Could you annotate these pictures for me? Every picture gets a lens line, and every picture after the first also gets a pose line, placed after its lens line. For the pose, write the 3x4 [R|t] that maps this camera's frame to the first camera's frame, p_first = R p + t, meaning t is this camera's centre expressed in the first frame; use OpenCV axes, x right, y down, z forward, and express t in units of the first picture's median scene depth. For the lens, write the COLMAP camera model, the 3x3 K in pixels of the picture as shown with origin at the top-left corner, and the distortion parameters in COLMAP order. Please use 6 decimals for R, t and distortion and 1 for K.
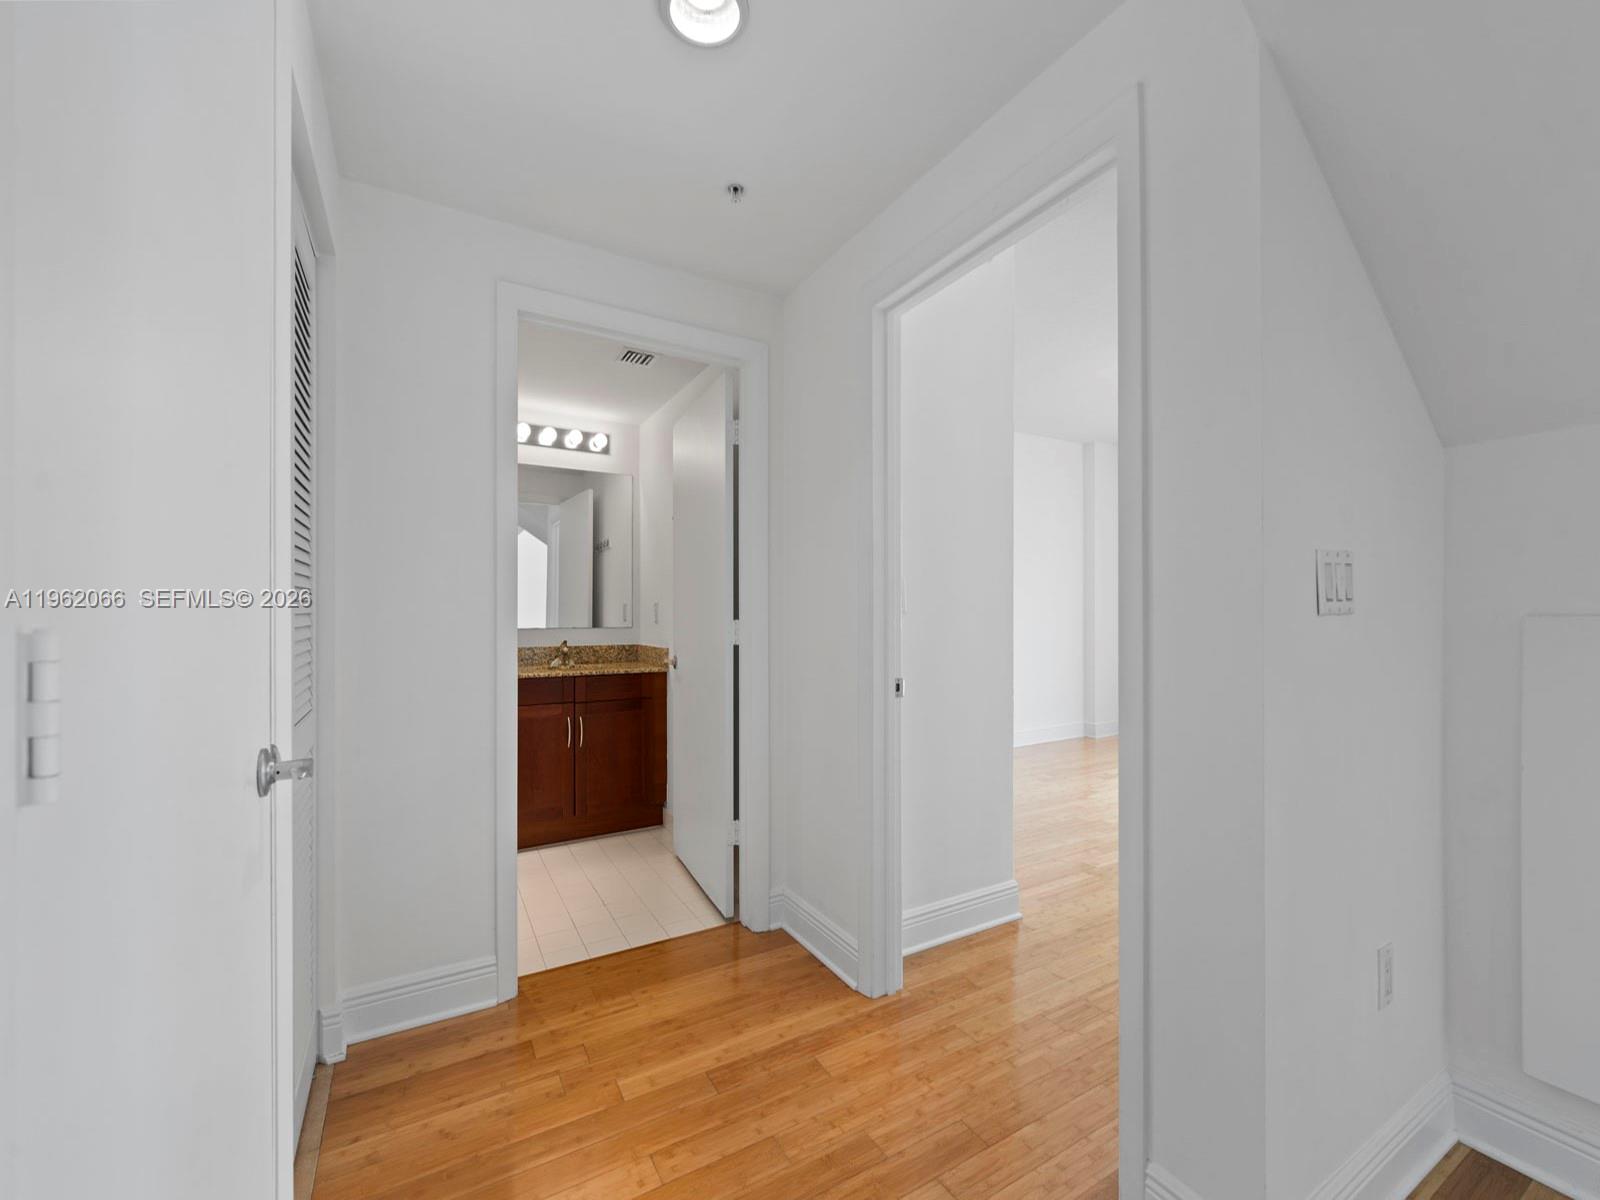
lens RADIAL K [[650.5, 0, 795.6], [0, 650.5, 603.2], [0, 0, 1]] dist [-0.000042, 0.000320]
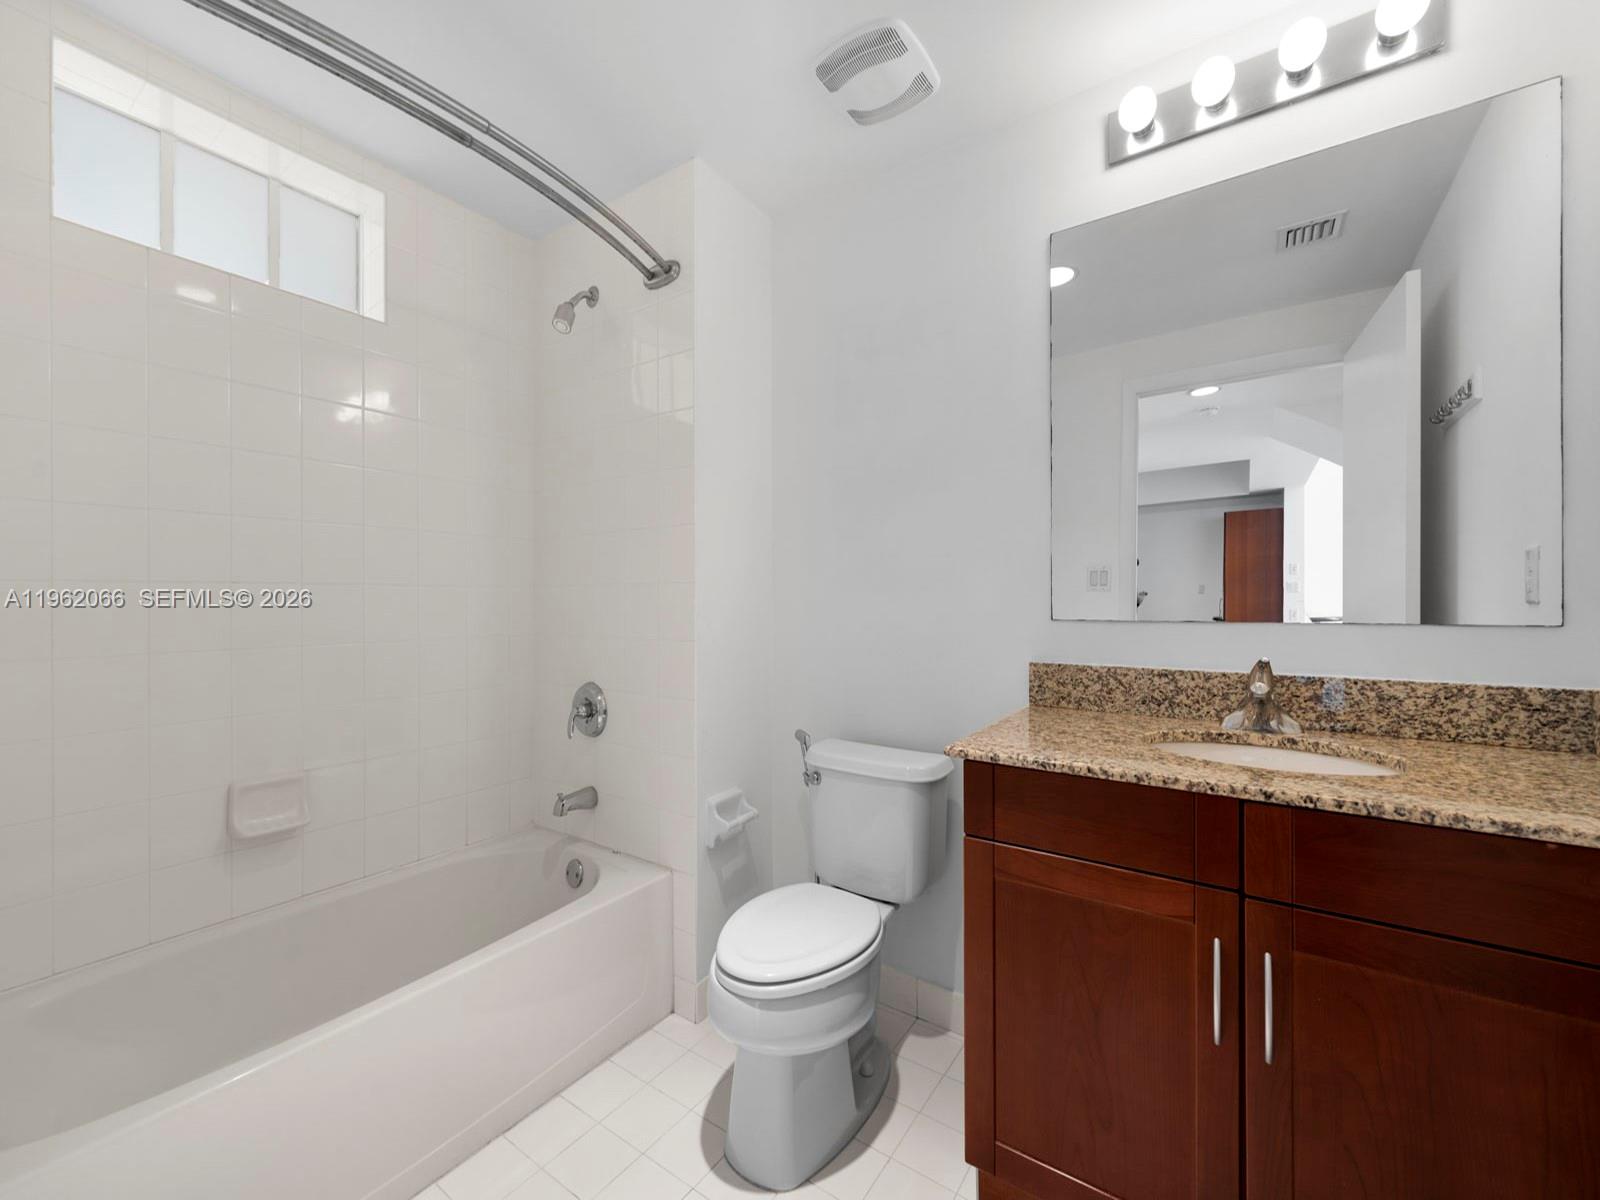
lens RADIAL K [[650.5, 0, 803.4], [0, 650.5, 598.8], [0, 0, 1]] dist [-0.000042, 0.000320]
pose [[0.420033, -0.010509, -0.907448, -0.144933], [0.020259, 0.999792, -0.002201, 0.021230], [0.907283, -0.017459, 0.420158, 0.629020]]
